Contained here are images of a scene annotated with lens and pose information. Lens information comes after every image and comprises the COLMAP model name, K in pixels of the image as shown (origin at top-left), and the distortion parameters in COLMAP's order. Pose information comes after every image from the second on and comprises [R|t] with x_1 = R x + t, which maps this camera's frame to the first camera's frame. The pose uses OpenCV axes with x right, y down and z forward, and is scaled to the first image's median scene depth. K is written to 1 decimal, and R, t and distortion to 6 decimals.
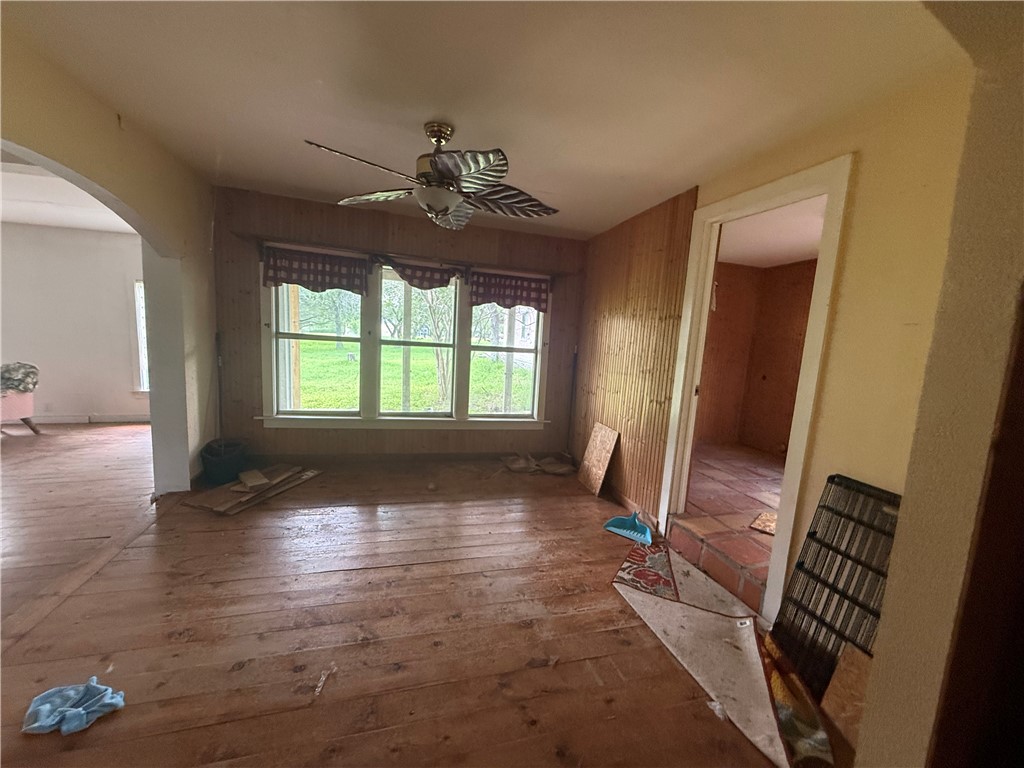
lens RADIAL K [[406.8, 0, 514.2], [0, 406.8, 392.0], [0, 0, 1]] dist [-0.000544, 0.000025]
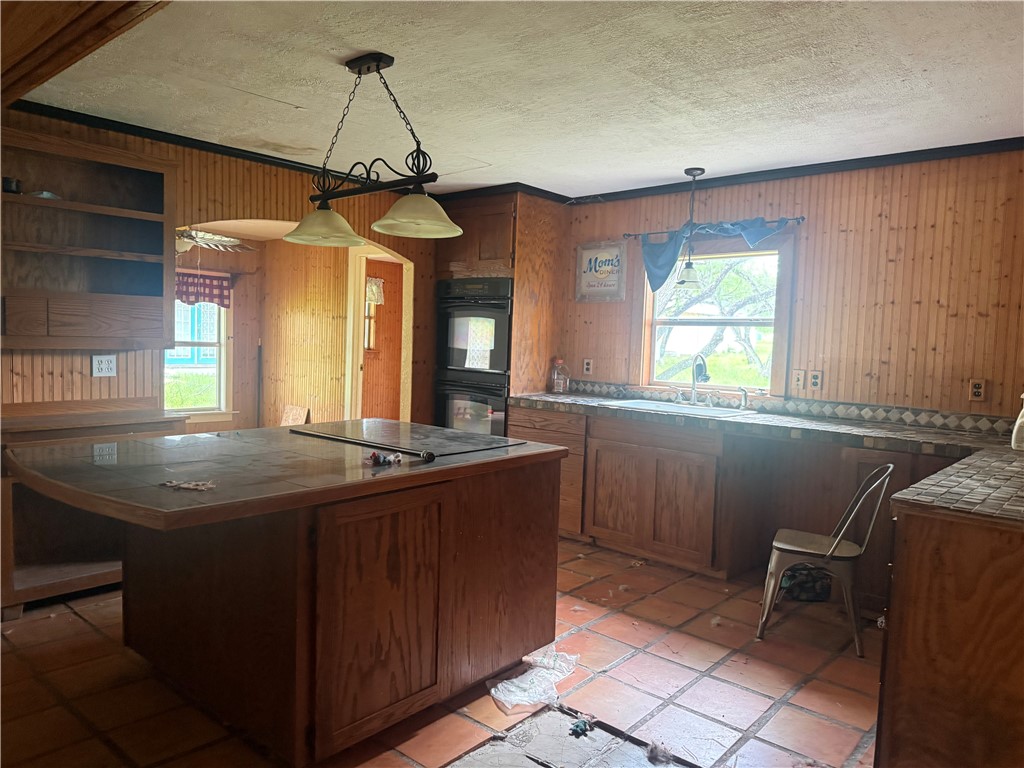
lens RADIAL K [[718.9, 0, 513.0], [0, 718.9, 387.0], [0, 0, 1]] dist [0.002905, -0.007407]
pose [[0.841024, -0.061241, 0.537521, -0.330292], [0.081217, 0.996605, -0.013529, 0.098625], [-0.534867, 0.055034, 0.843142, -0.997239]]
